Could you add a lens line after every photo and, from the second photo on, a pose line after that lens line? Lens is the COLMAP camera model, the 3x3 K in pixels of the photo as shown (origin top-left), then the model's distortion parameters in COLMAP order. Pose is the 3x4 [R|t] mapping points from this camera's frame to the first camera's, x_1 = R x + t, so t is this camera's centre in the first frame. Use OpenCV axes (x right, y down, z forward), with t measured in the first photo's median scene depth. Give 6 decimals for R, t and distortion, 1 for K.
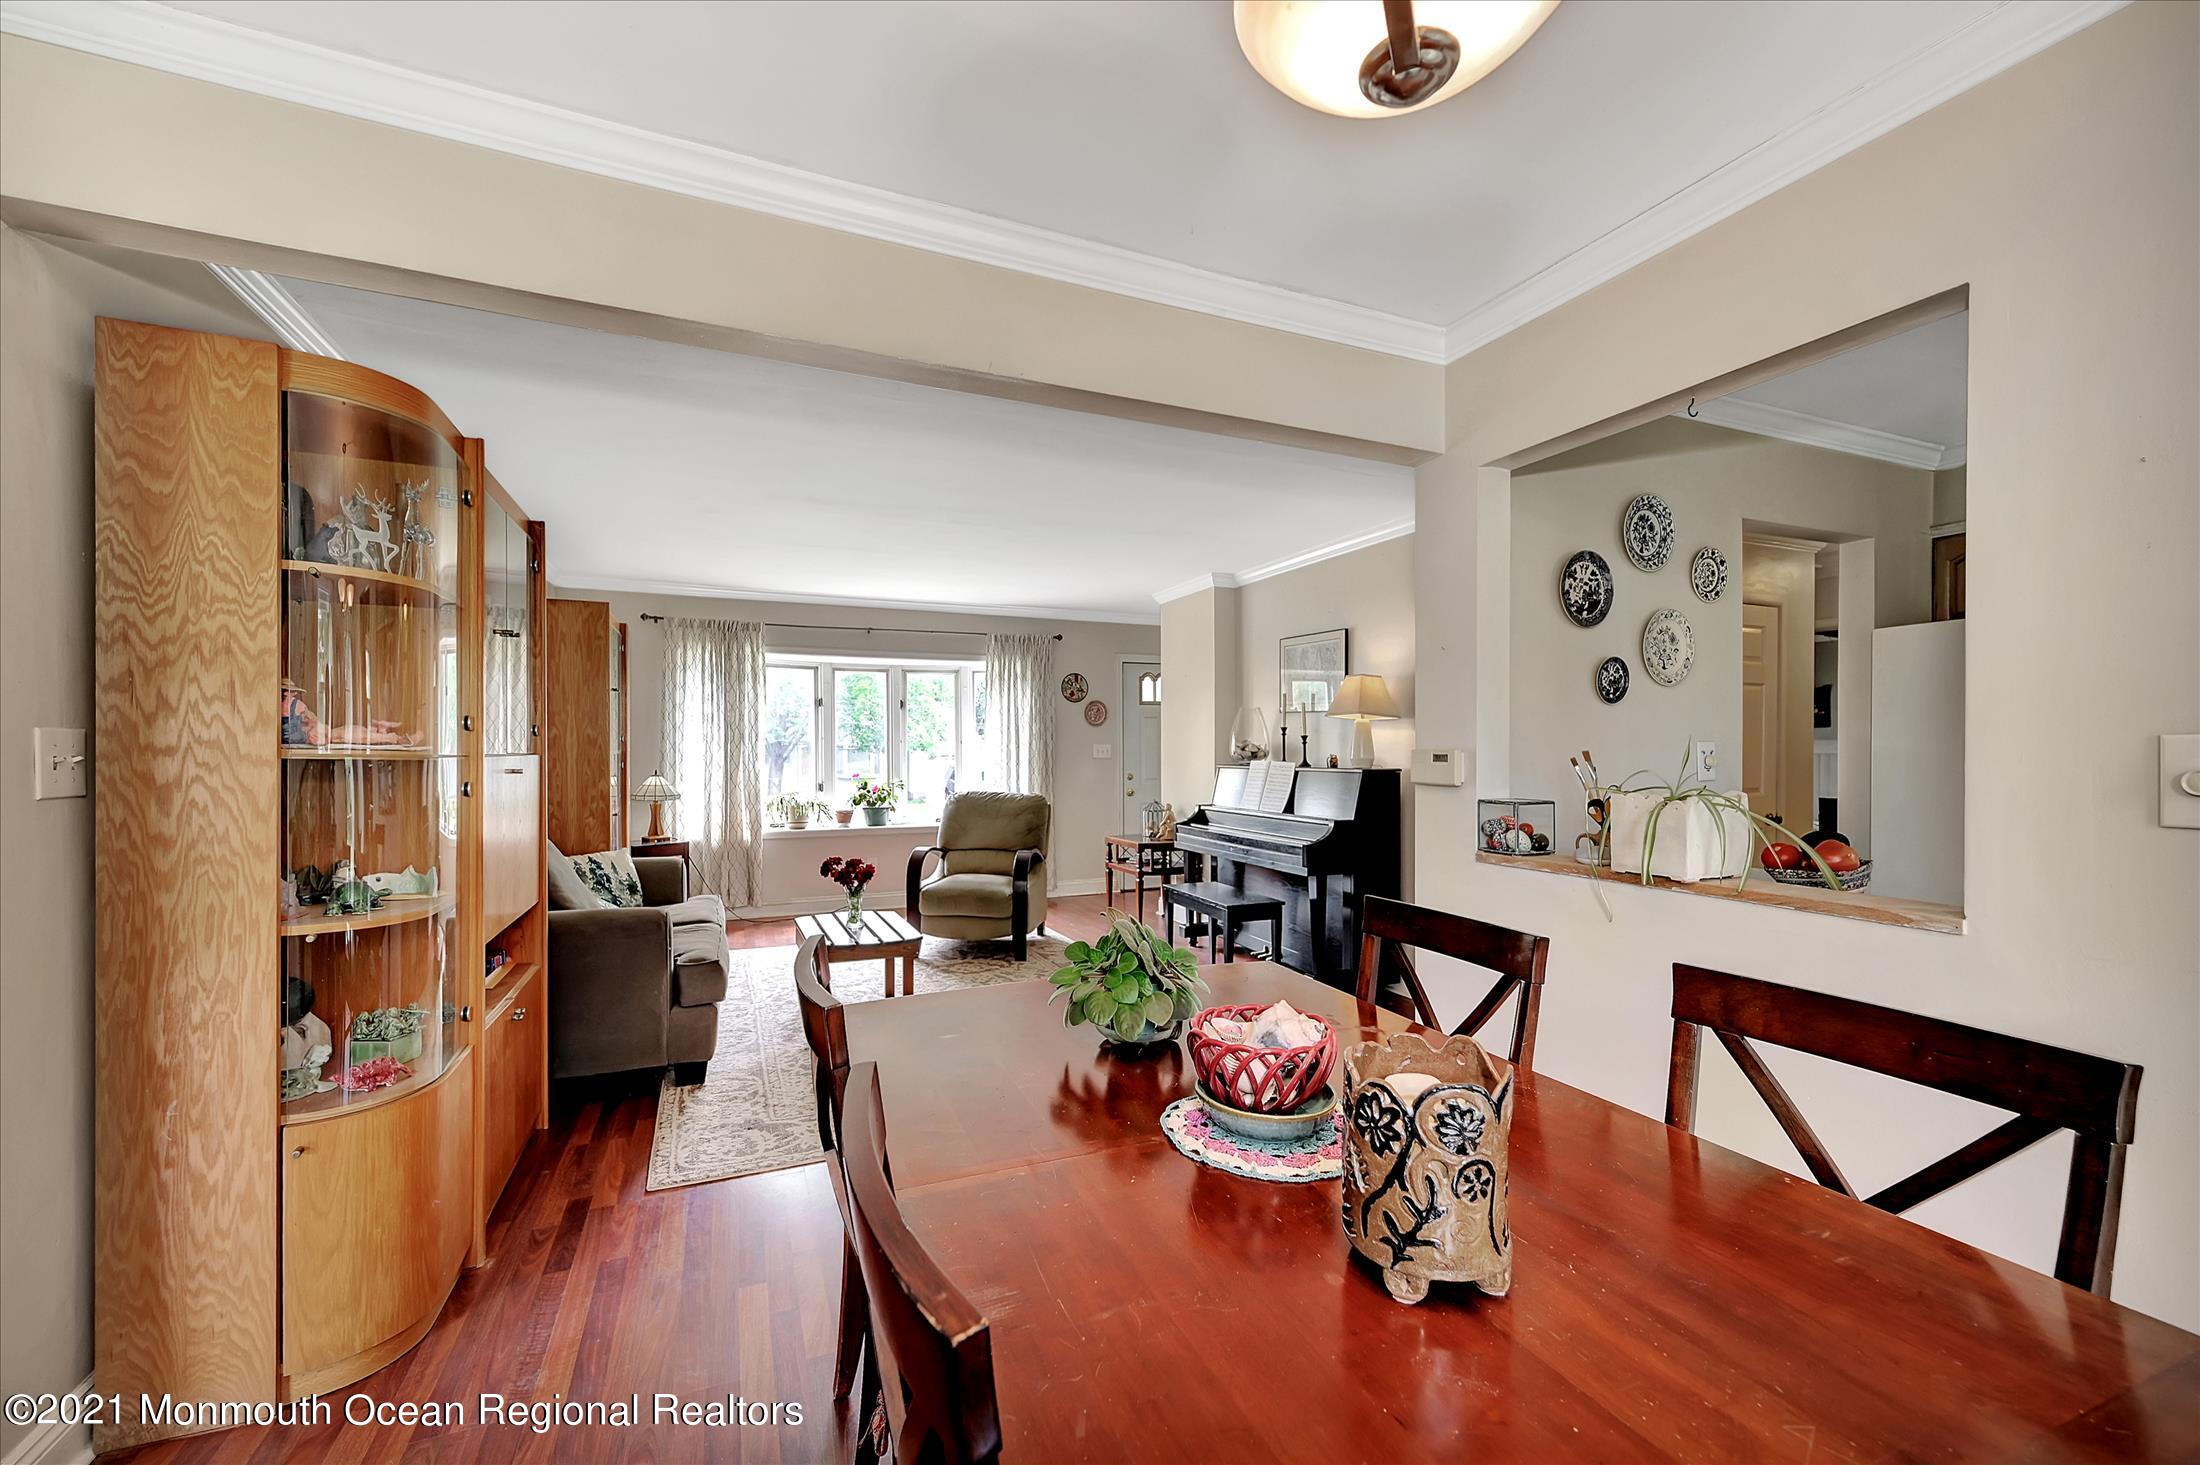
lens RADIAL K [[889.9, 0, 1101.8], [0, 889.9, 754.8], [0, 0, 1]] dist [-0.000112, 0.000055]
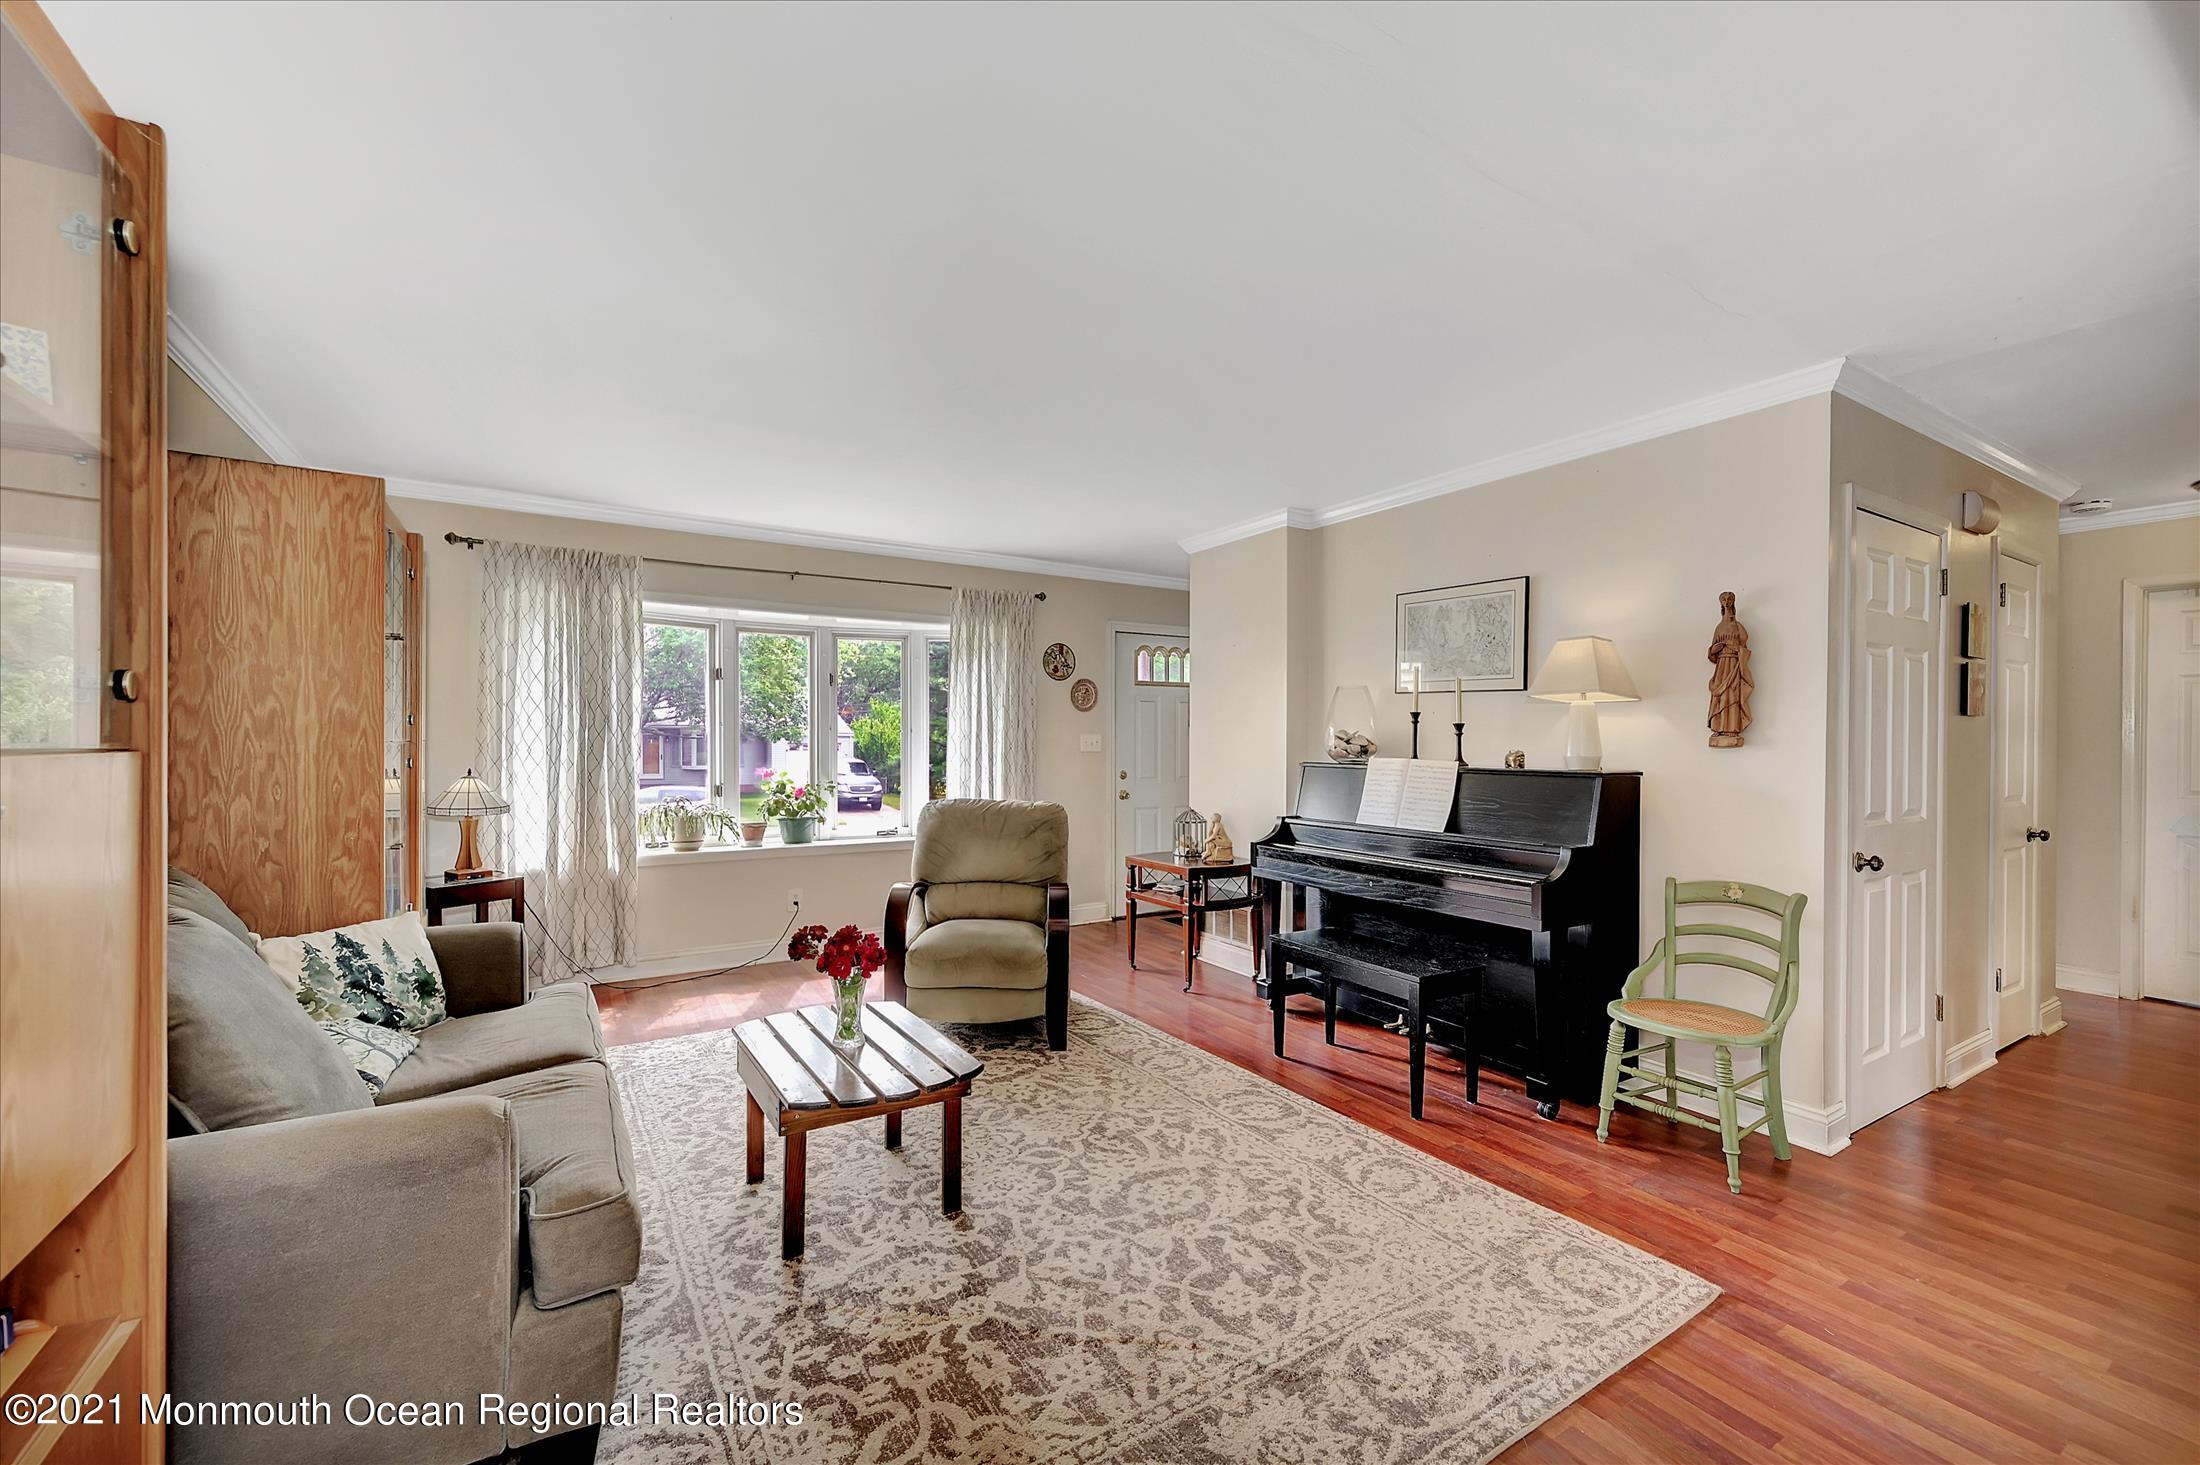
lens RADIAL K [[888.4, 0, 1109.3], [0, 888.4, 742.0], [0, 0, 1]] dist [0.002433, 0.000085]
pose [[0.986513, 0.005298, 0.163597, -0.297227], [-0.004798, 0.999983, -0.003446, -0.005647], [-0.163612, 0.002614, 0.986521, 0.572720]]
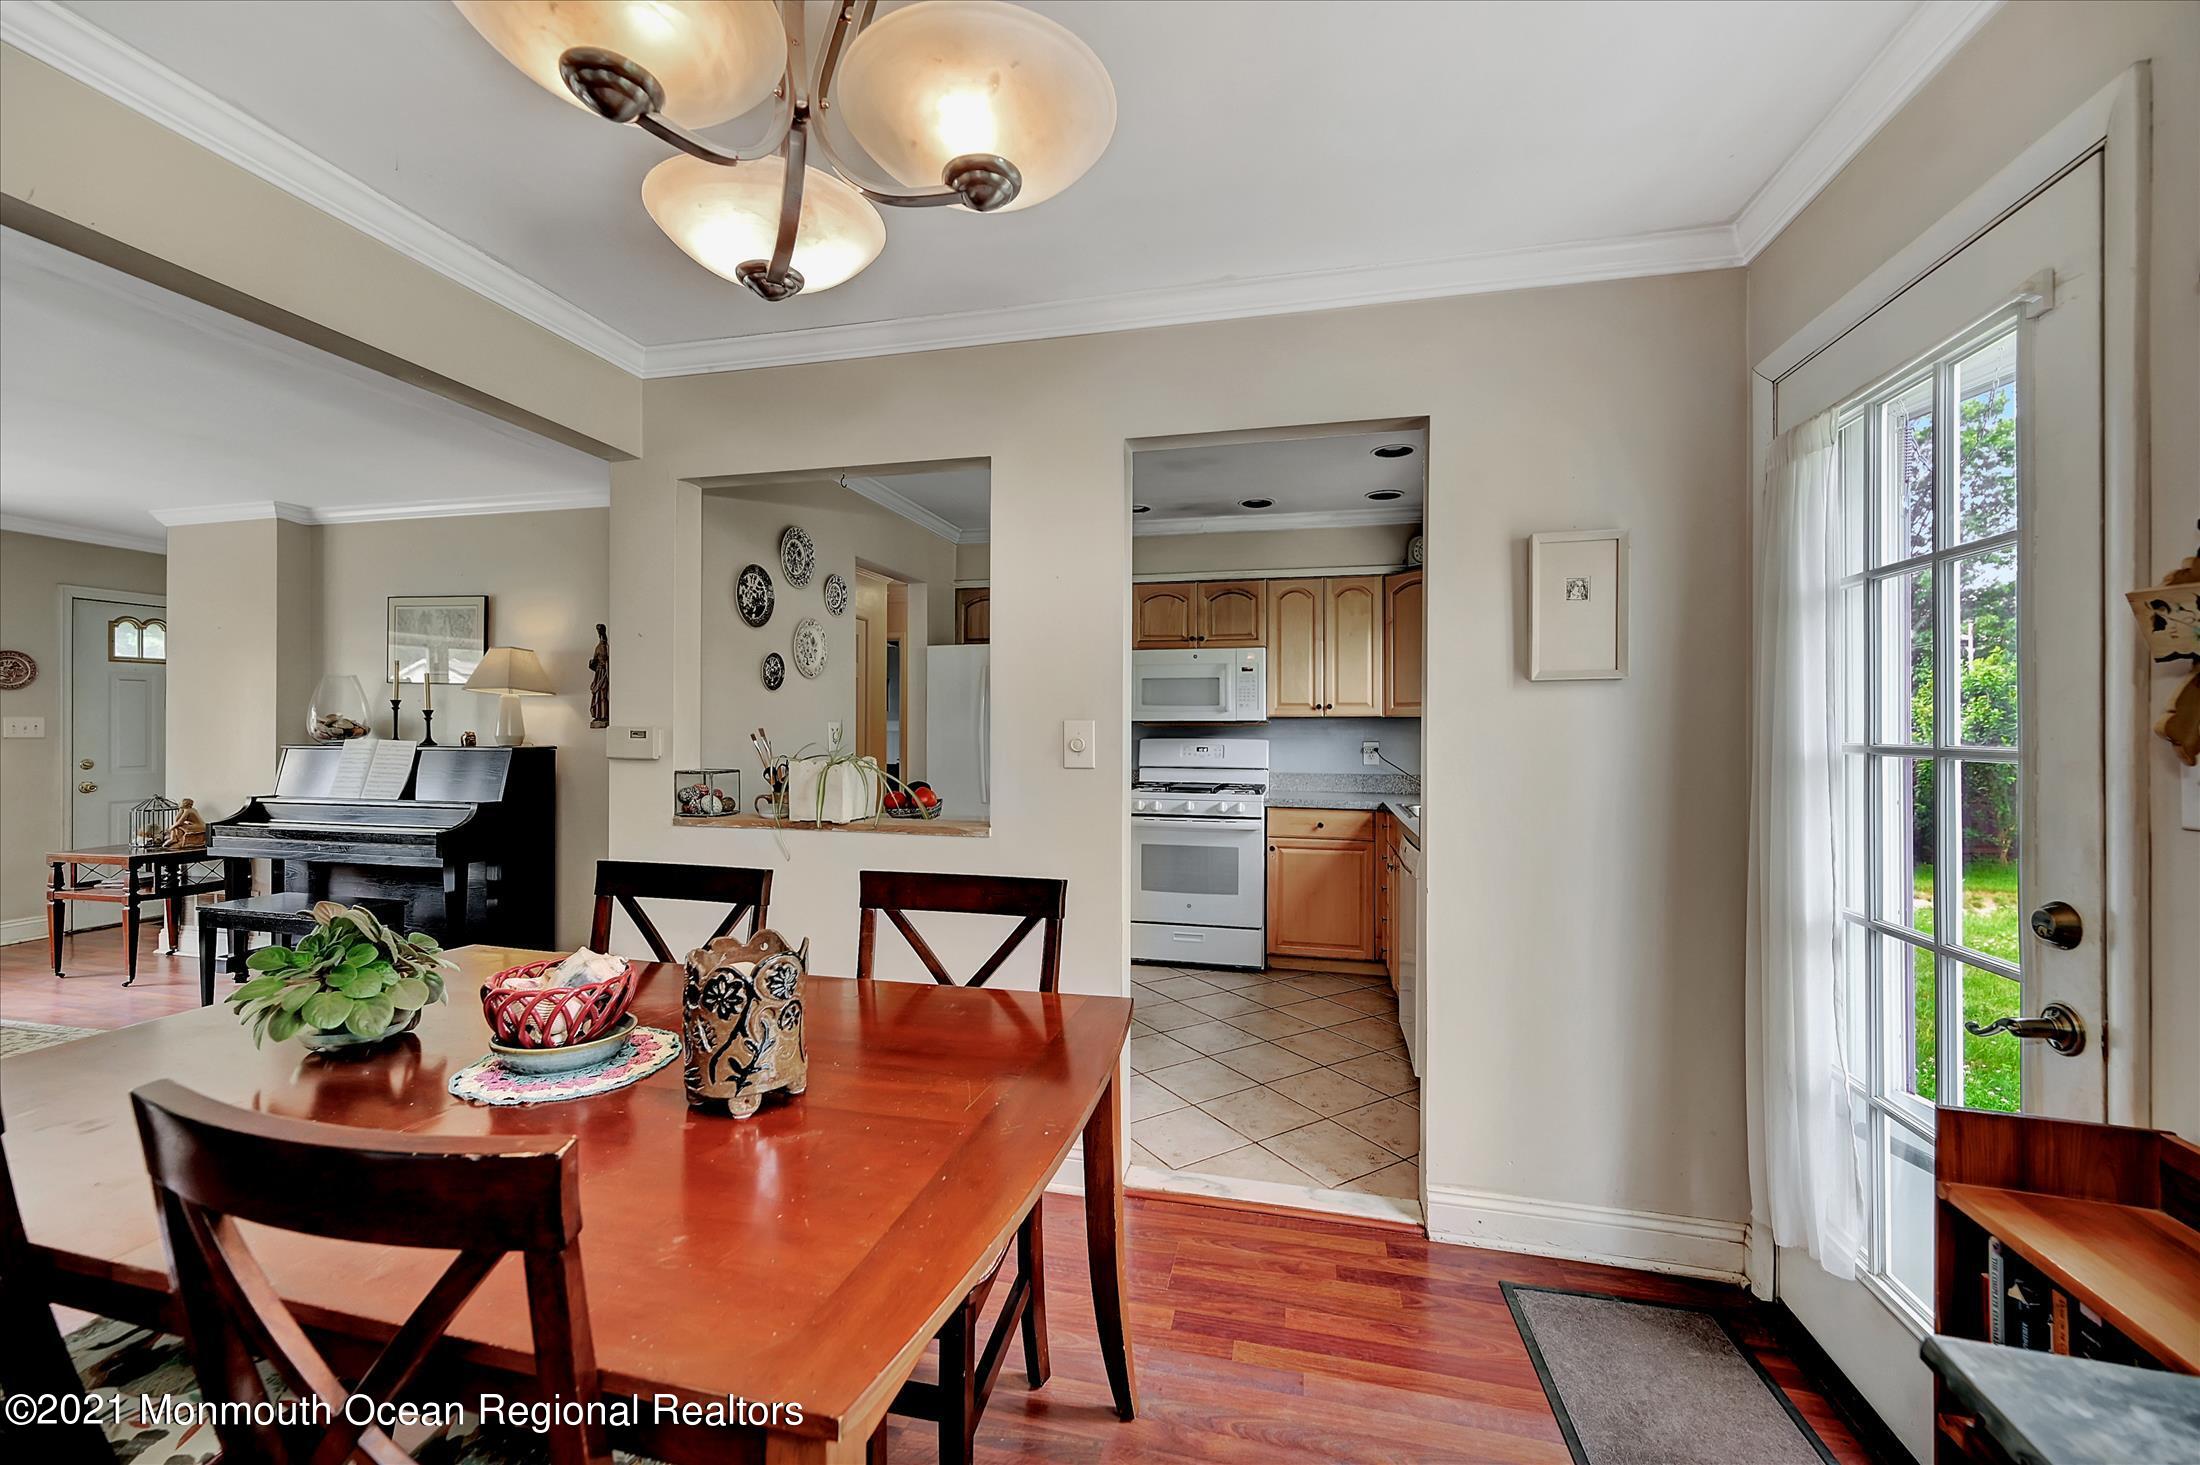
lens RADIAL K [[867.8, 0, 1101.5], [0, 867.8, 725.0], [0, 0, 1]] dist [-0.001286, -0.000094]
pose [[0.589387, 0.005950, 0.807829, -0.125561], [0.001082, 0.999966, -0.008155, 0.001010], [-0.807850, 0.005681, 0.589360, -0.078179]]
